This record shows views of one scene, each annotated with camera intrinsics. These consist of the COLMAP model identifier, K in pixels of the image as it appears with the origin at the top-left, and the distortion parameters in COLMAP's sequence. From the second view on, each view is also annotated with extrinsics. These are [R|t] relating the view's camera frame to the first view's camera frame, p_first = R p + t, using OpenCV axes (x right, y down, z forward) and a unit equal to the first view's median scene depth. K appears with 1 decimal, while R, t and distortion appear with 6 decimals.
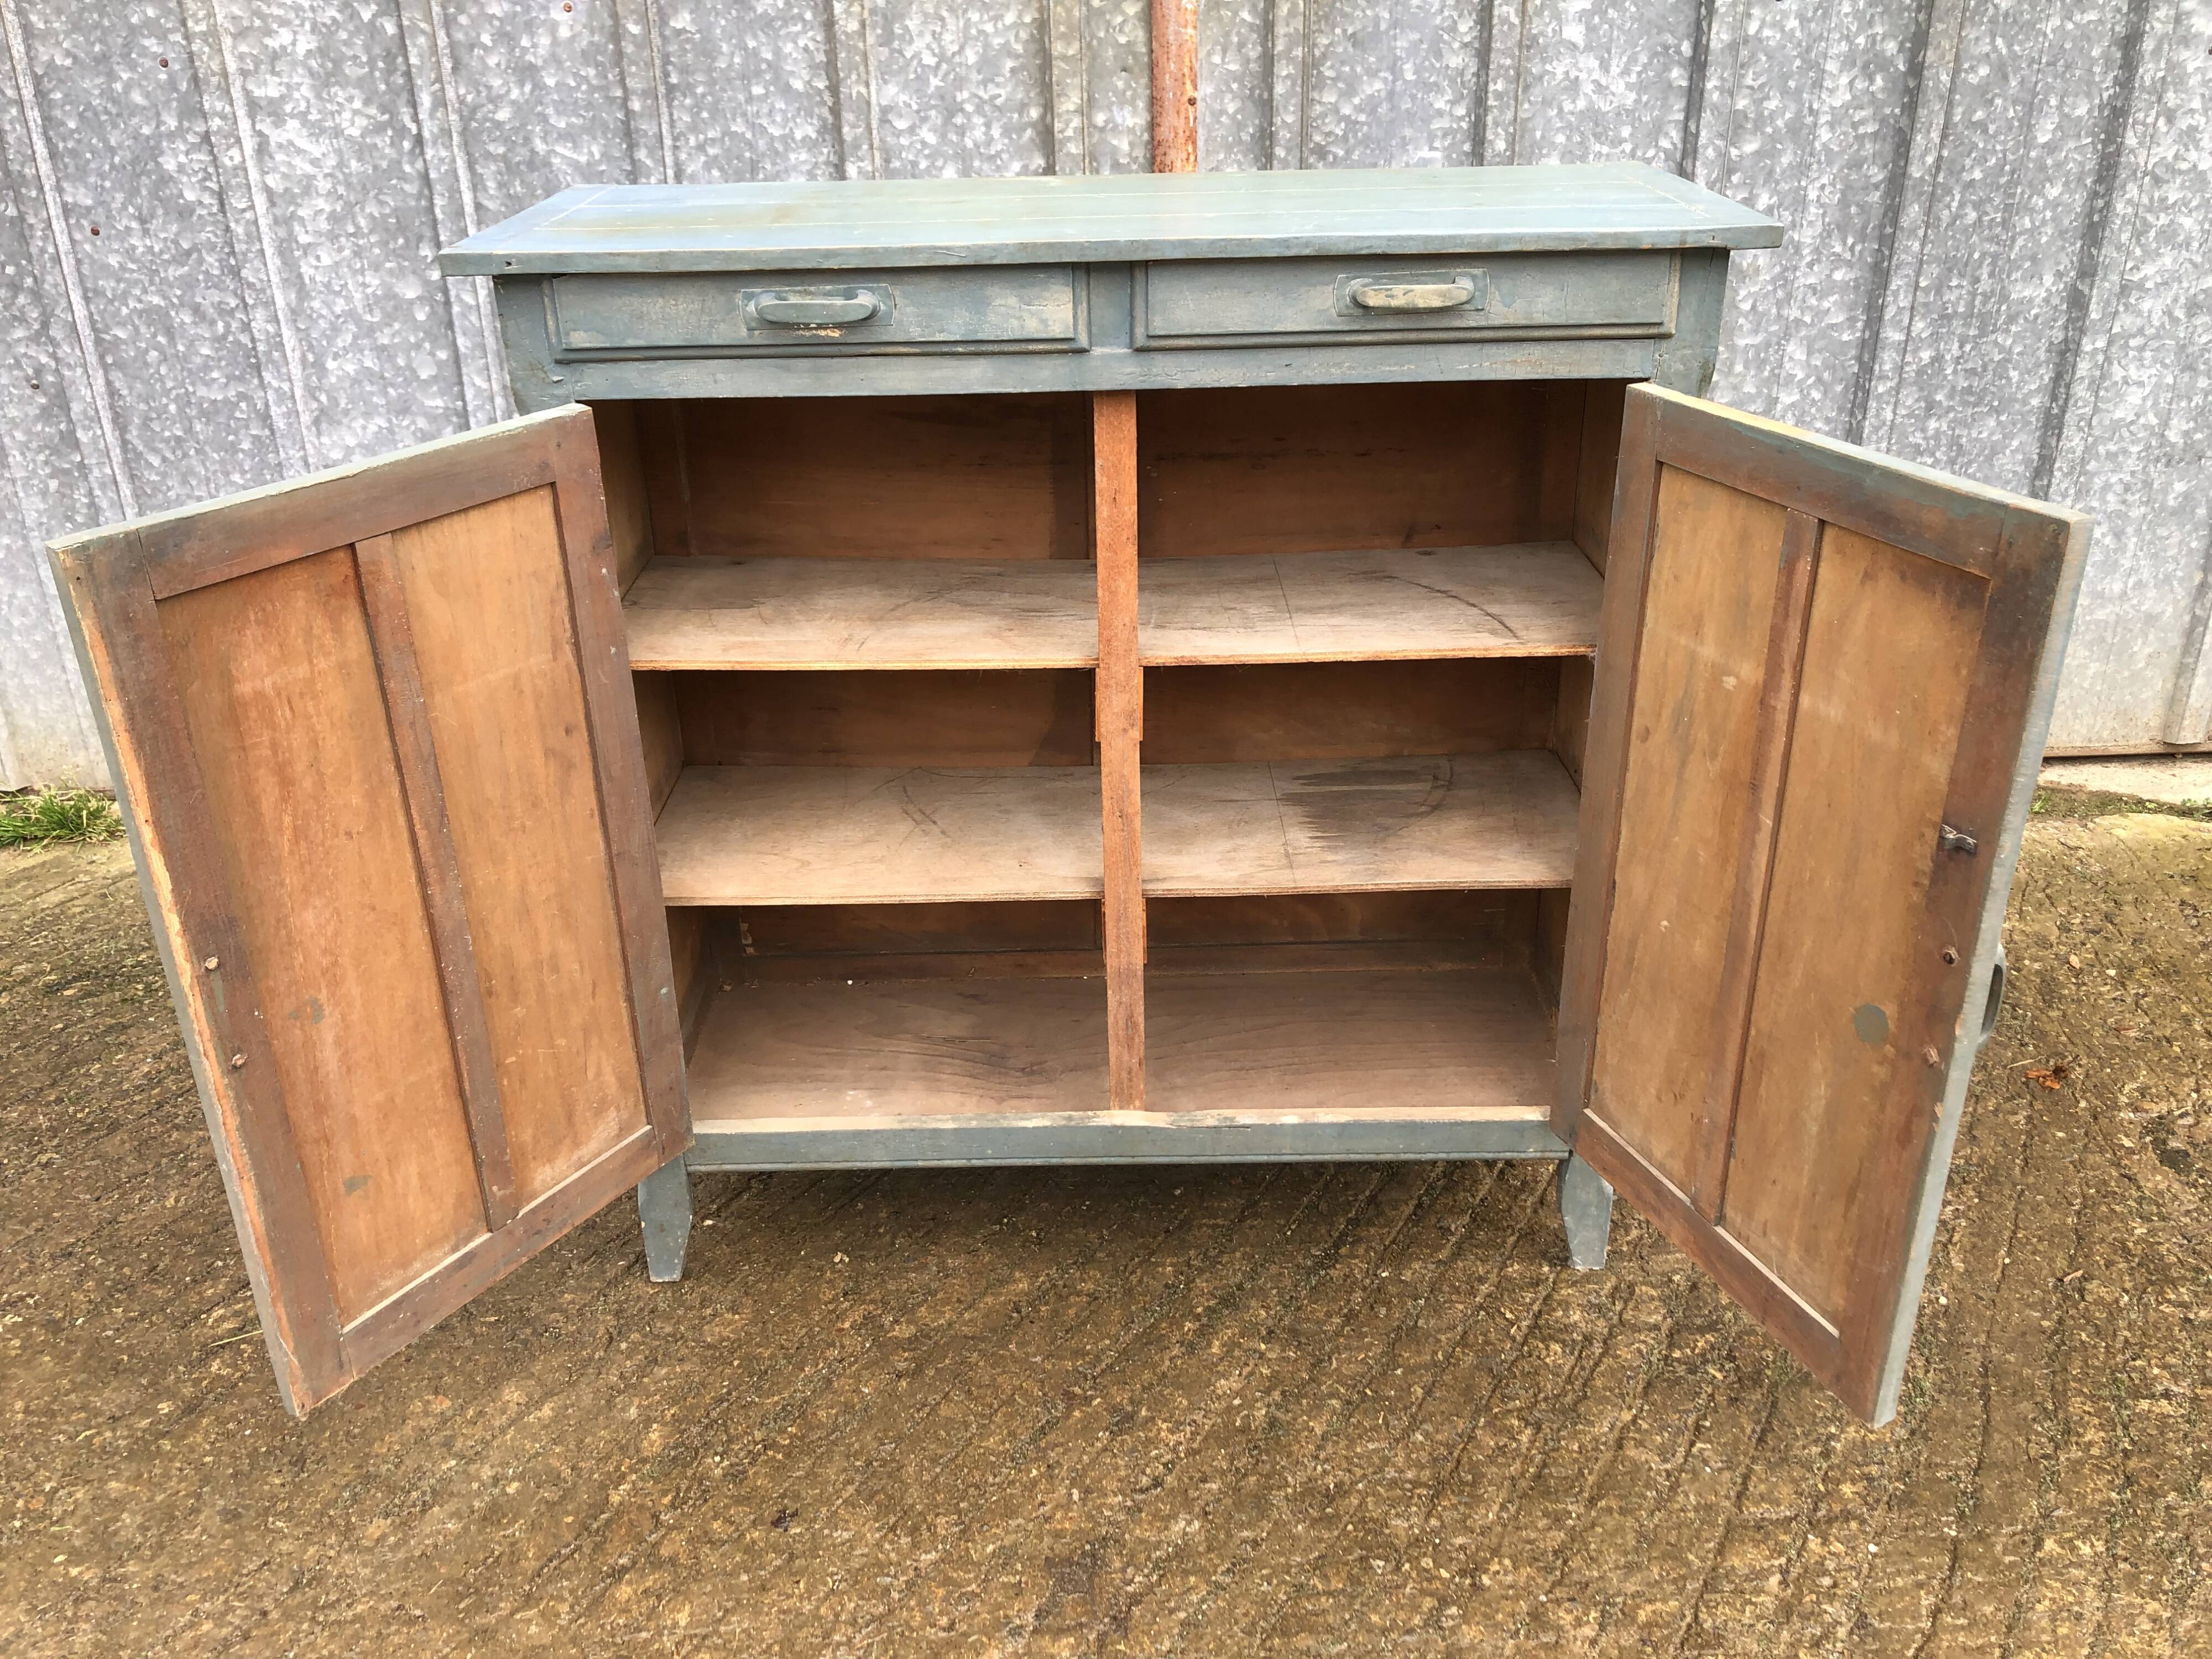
lens RADIAL K [[1826.3, 0, 1099.7], [0, 1826.3, 798.1], [0, 0, 1]] dist [0.001076, 0.021191]
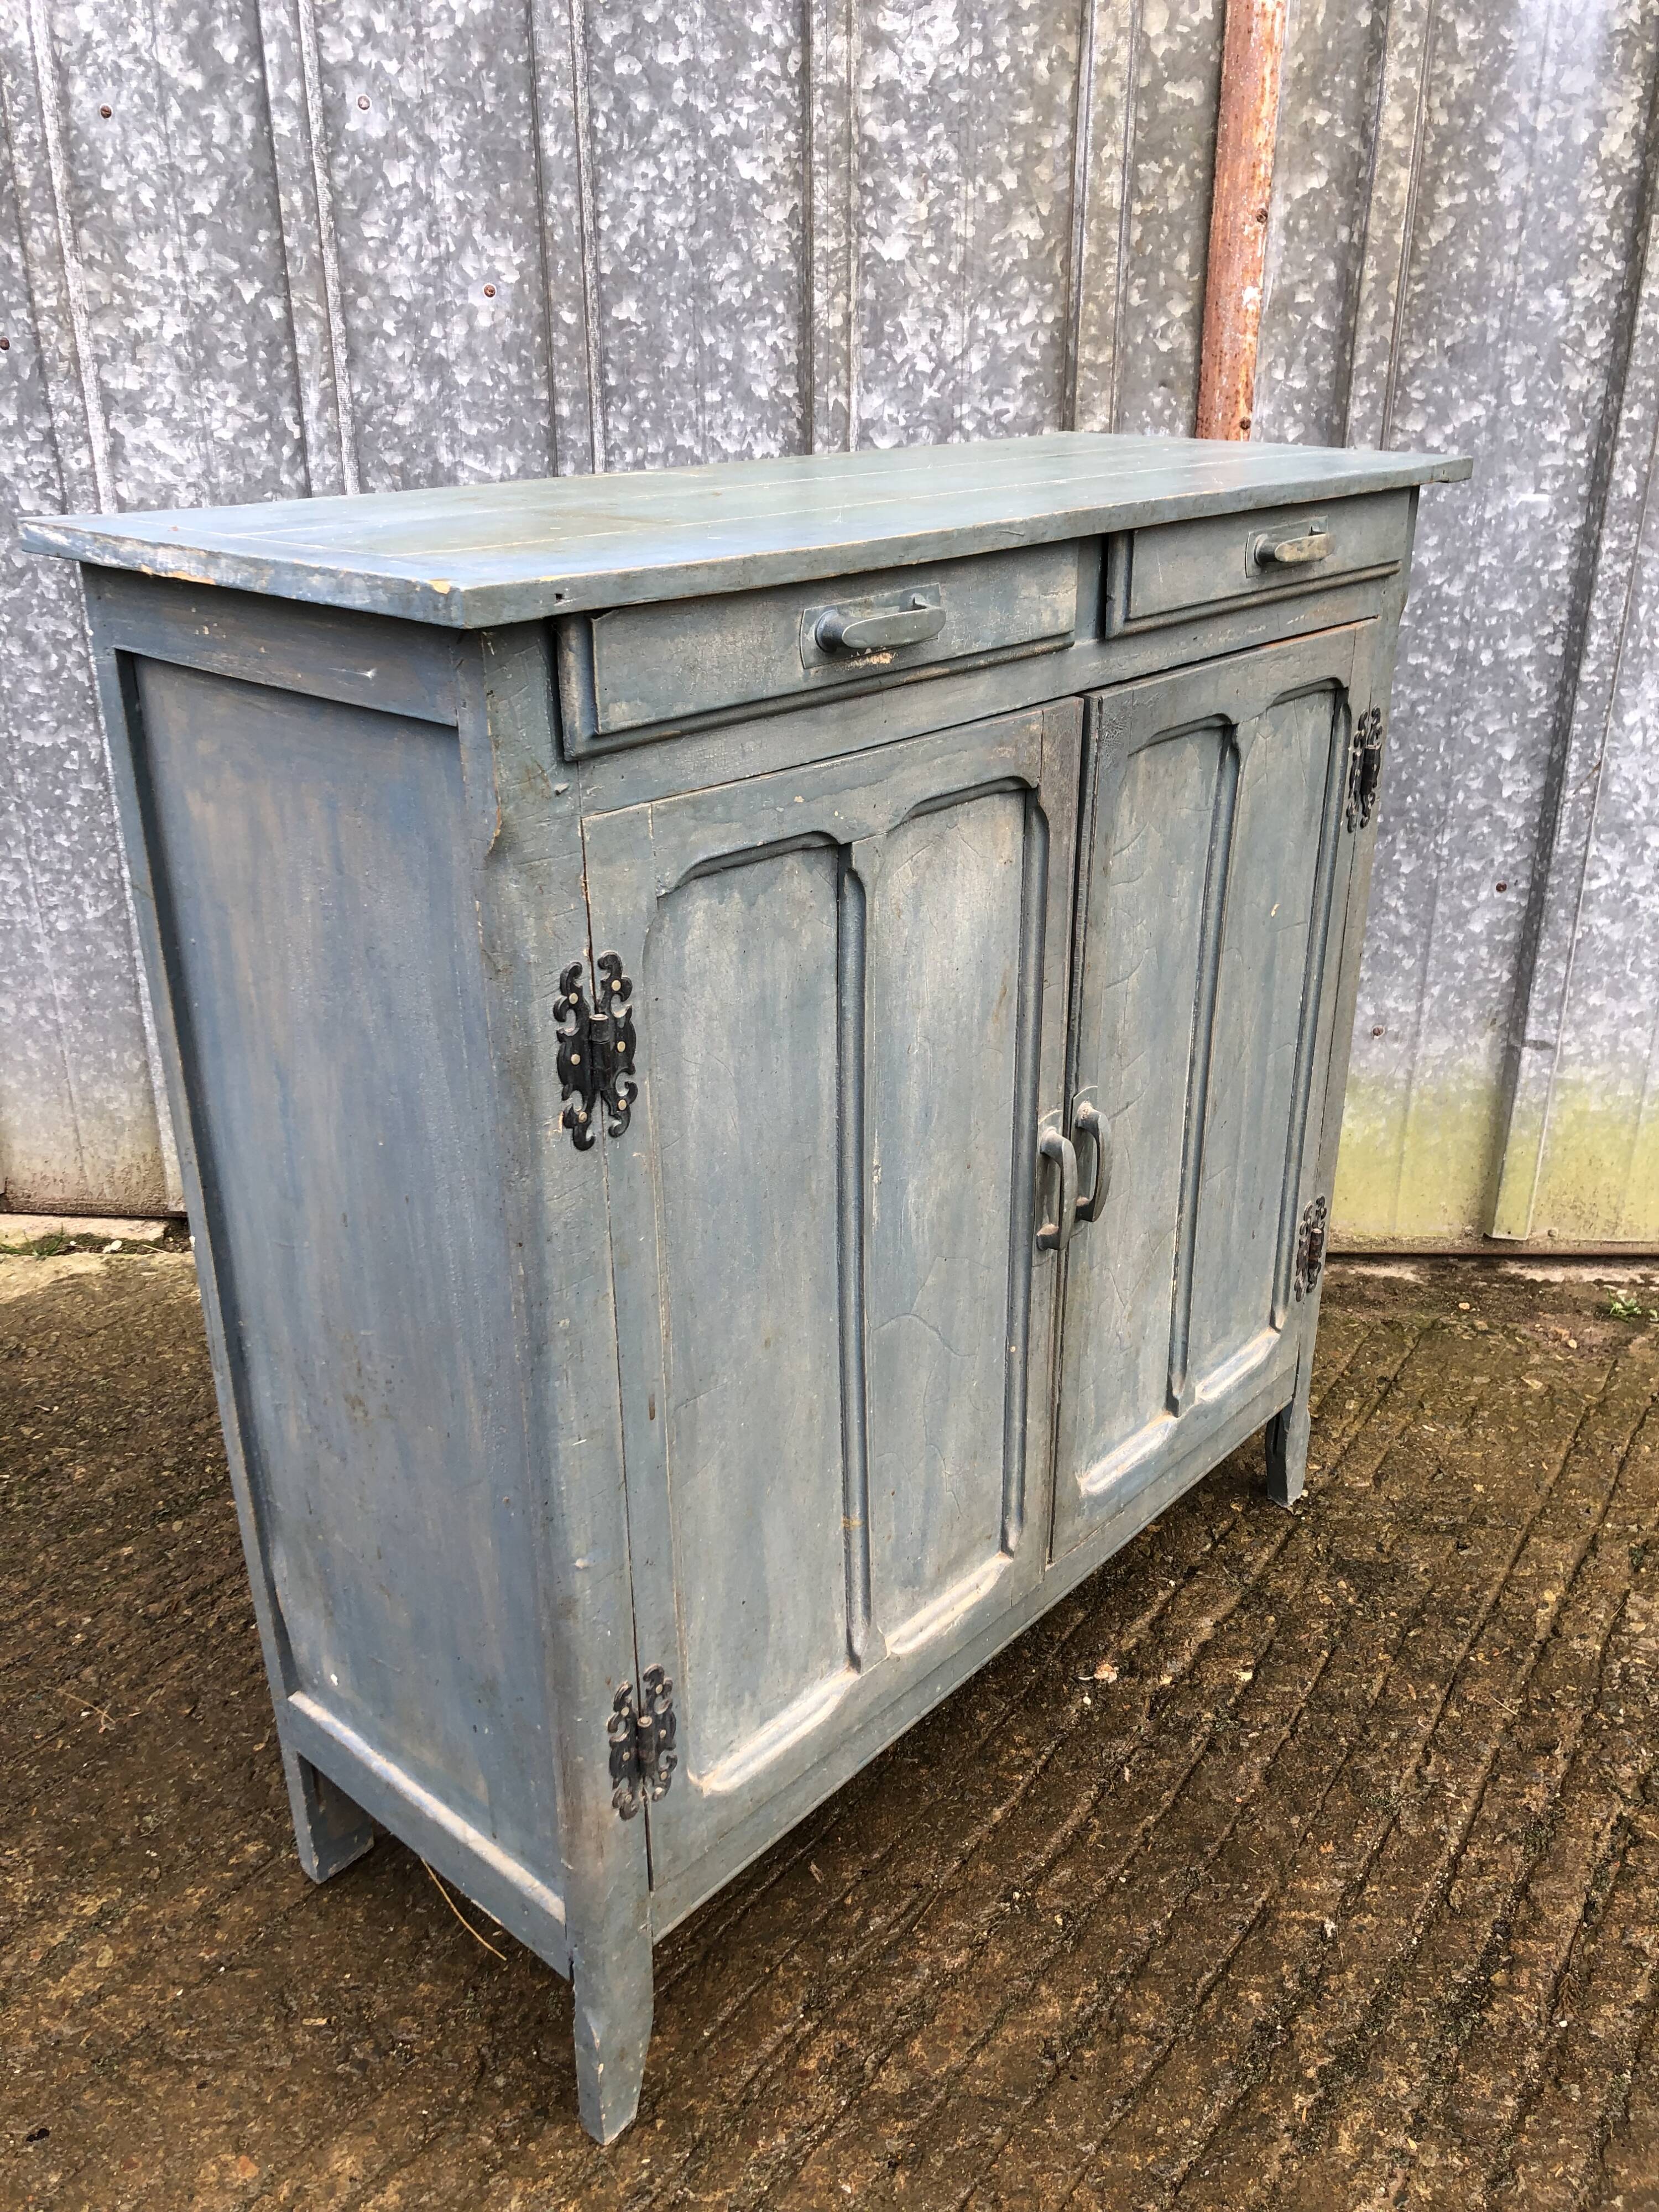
lens RADIAL K [[1826.3, 0, 849.3], [0, 1826.3, 1083.4], [0, 0, 1]] dist [0.001076, 0.021191]
pose [[0.998464, 0.041403, -0.036806, -0.083287], [-0.043082, 0.998008, -0.046083, -0.044459], [0.034825, 0.047598, 0.998259, 0.198719]]
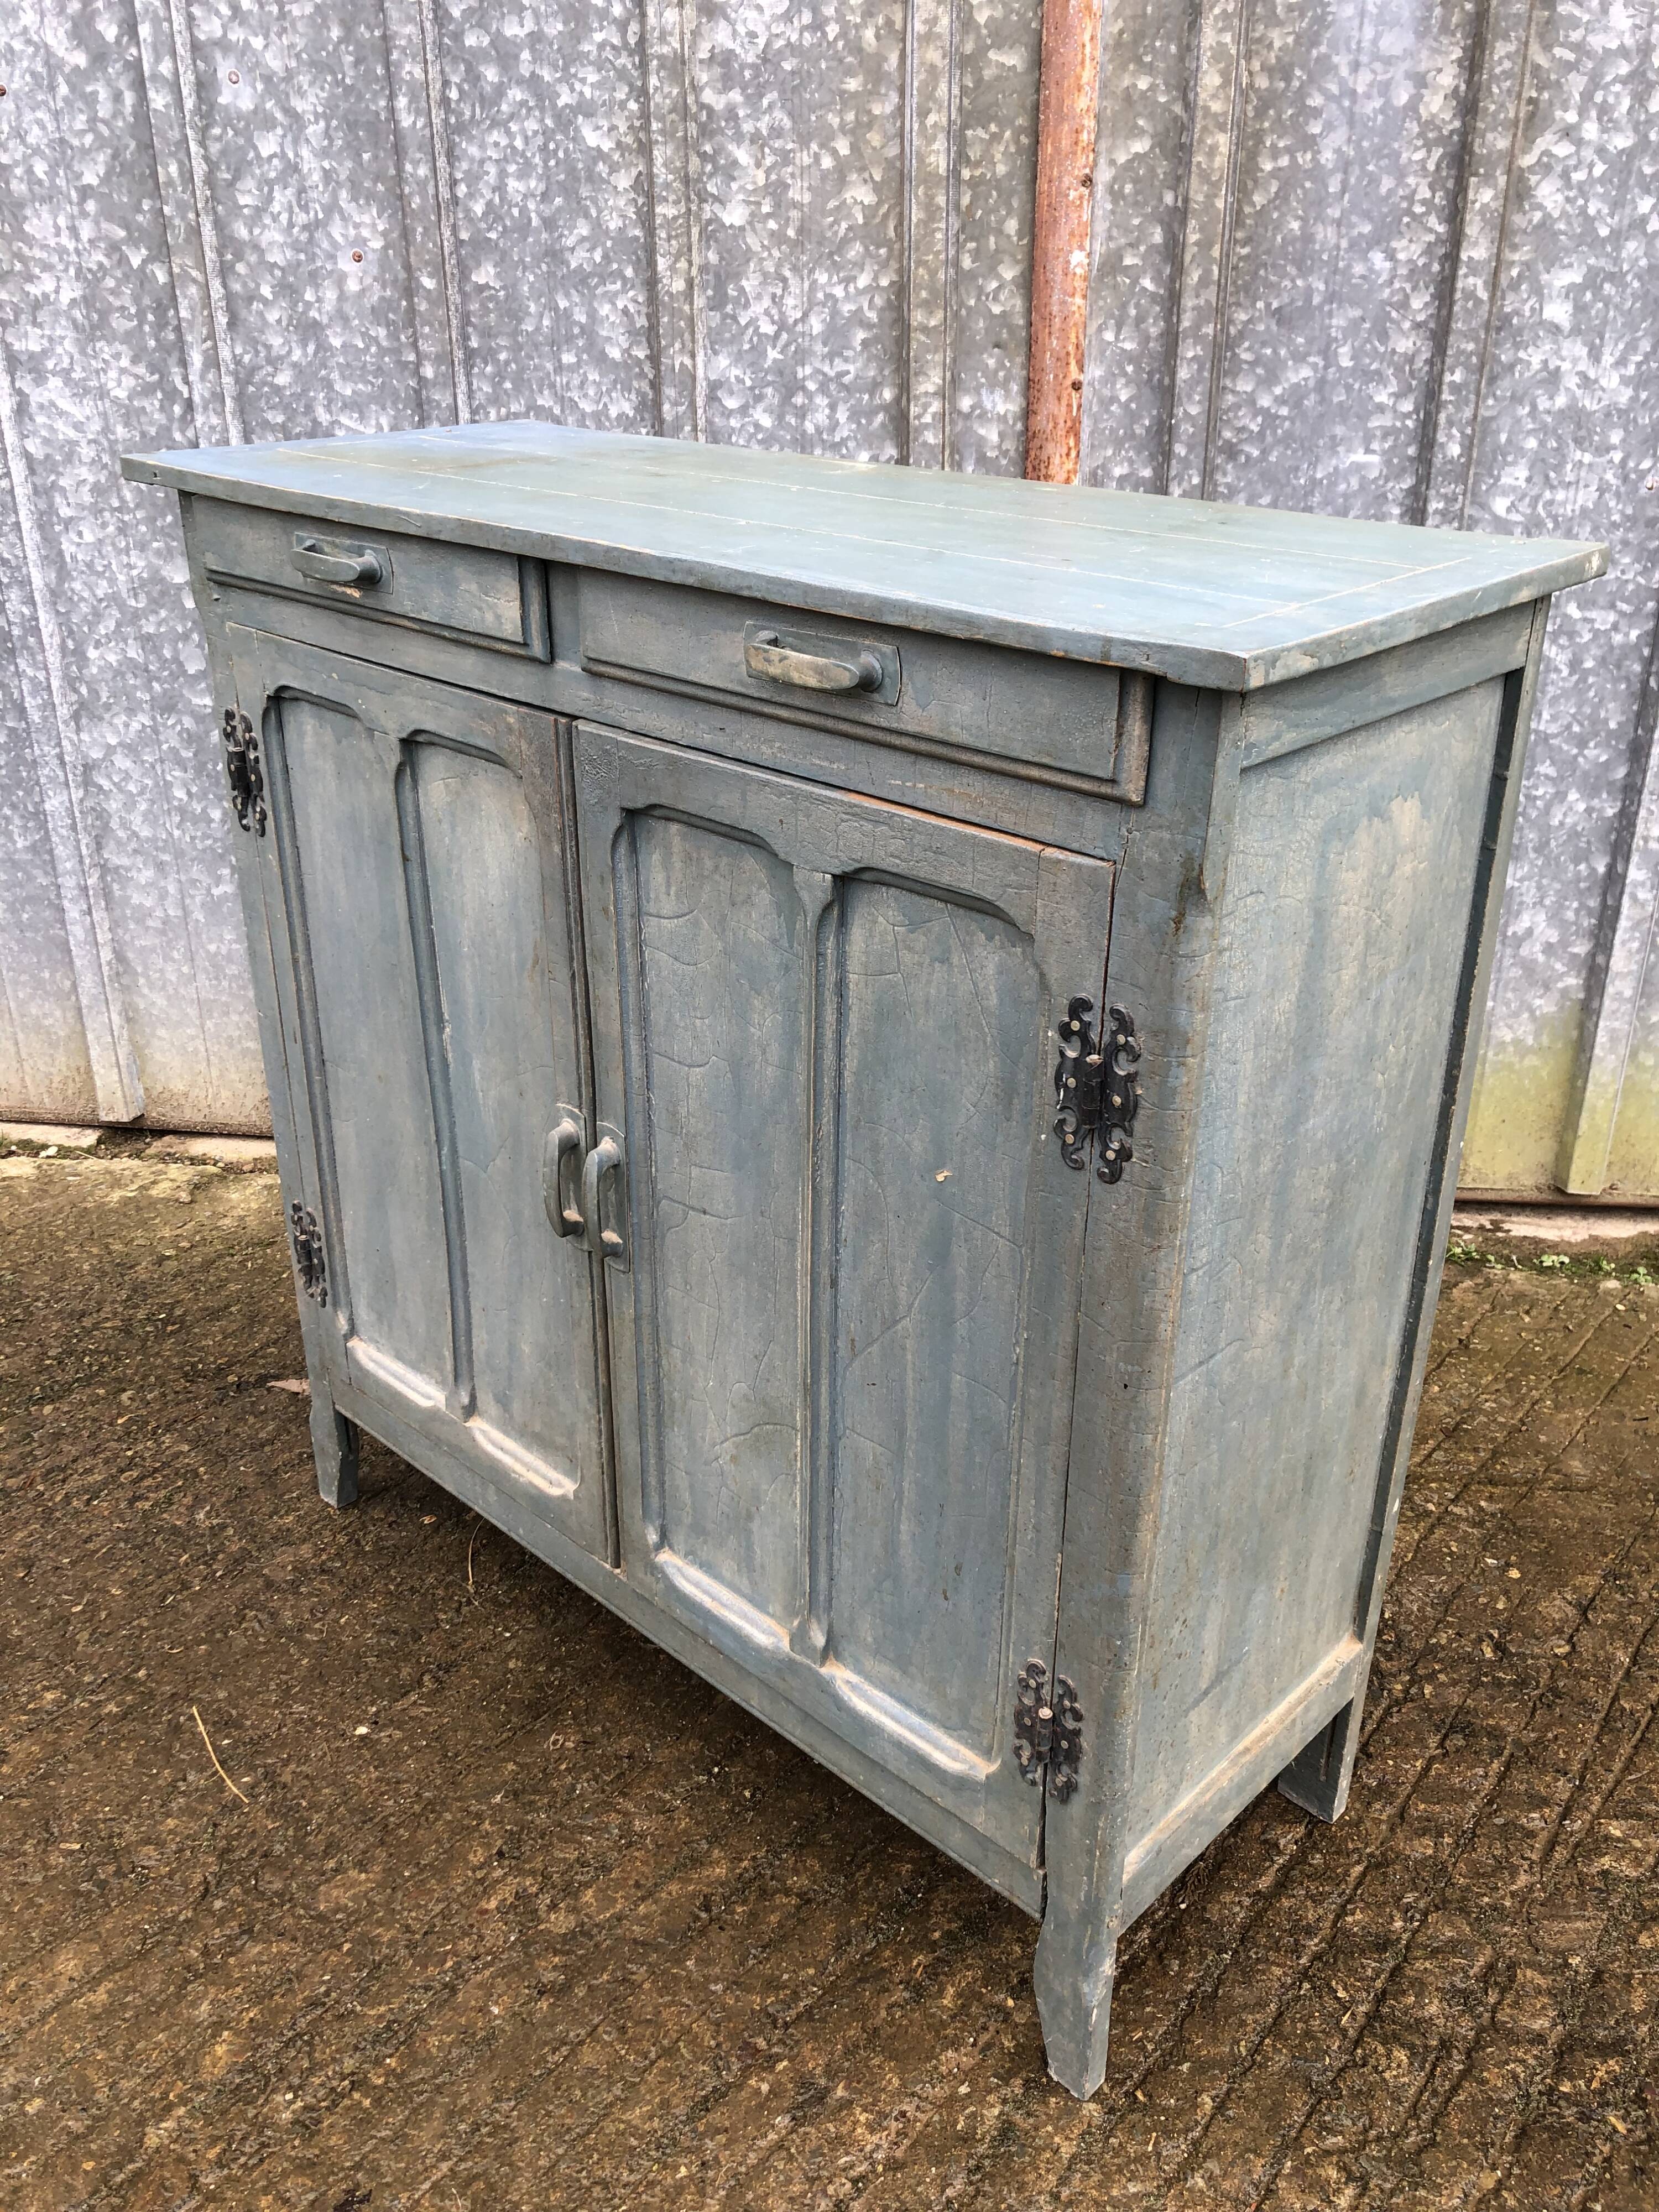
lens RADIAL K [[1826.3, 0, 840.8], [0, 1826.3, 1083.9], [0, 0, 1]] dist [0.001076, 0.021191]
pose [[0.992340, 0.067798, -0.103269, 0.051668], [-0.067618, 0.997697, 0.005246, -0.061285], [0.103387, 0.001777, 0.994640, 0.162330]]
